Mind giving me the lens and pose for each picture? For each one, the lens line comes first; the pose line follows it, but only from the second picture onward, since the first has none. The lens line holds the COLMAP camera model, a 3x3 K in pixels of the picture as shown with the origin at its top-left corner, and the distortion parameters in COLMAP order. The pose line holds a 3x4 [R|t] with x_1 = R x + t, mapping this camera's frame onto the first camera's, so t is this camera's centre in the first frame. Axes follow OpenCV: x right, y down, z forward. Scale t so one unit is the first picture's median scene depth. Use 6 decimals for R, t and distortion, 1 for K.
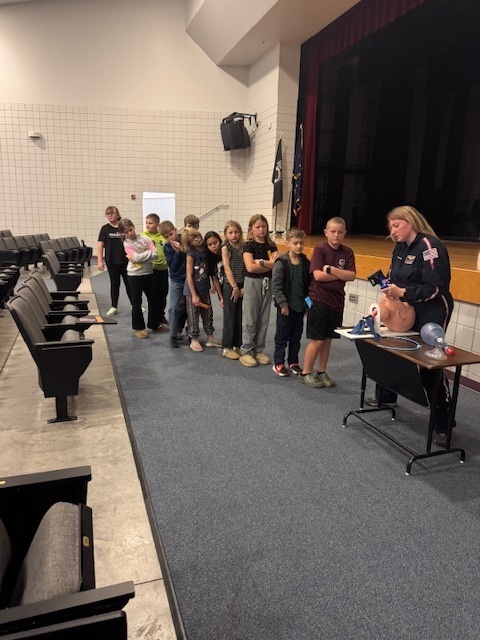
lens RADIAL K [[461.6, 0, 240.0], [0, 461.6, 320.0], [0, 0, 1]] dist [0.007611, -0.004991]
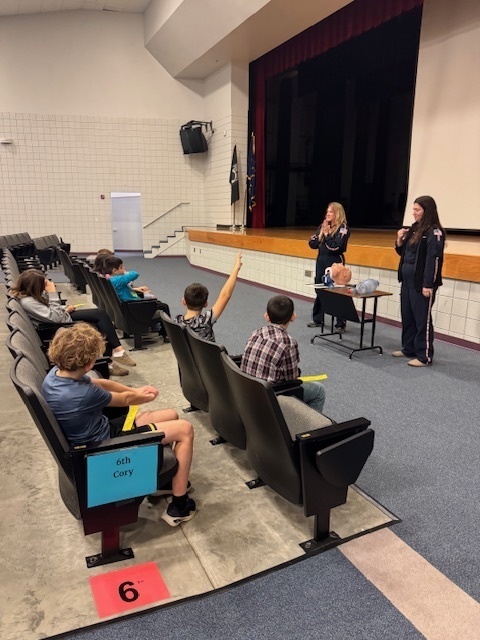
lens RADIAL K [[461.6, 0, 240.0], [0, 461.6, 320.0], [0, 0, 1]] dist [0.007611, -0.004991]
pose [[0.992155, -0.048742, 0.115124, -0.050932], [0.047267, 0.998762, 0.015506, 0.025672], [-0.115738, -0.009942, 0.993230, -0.141836]]
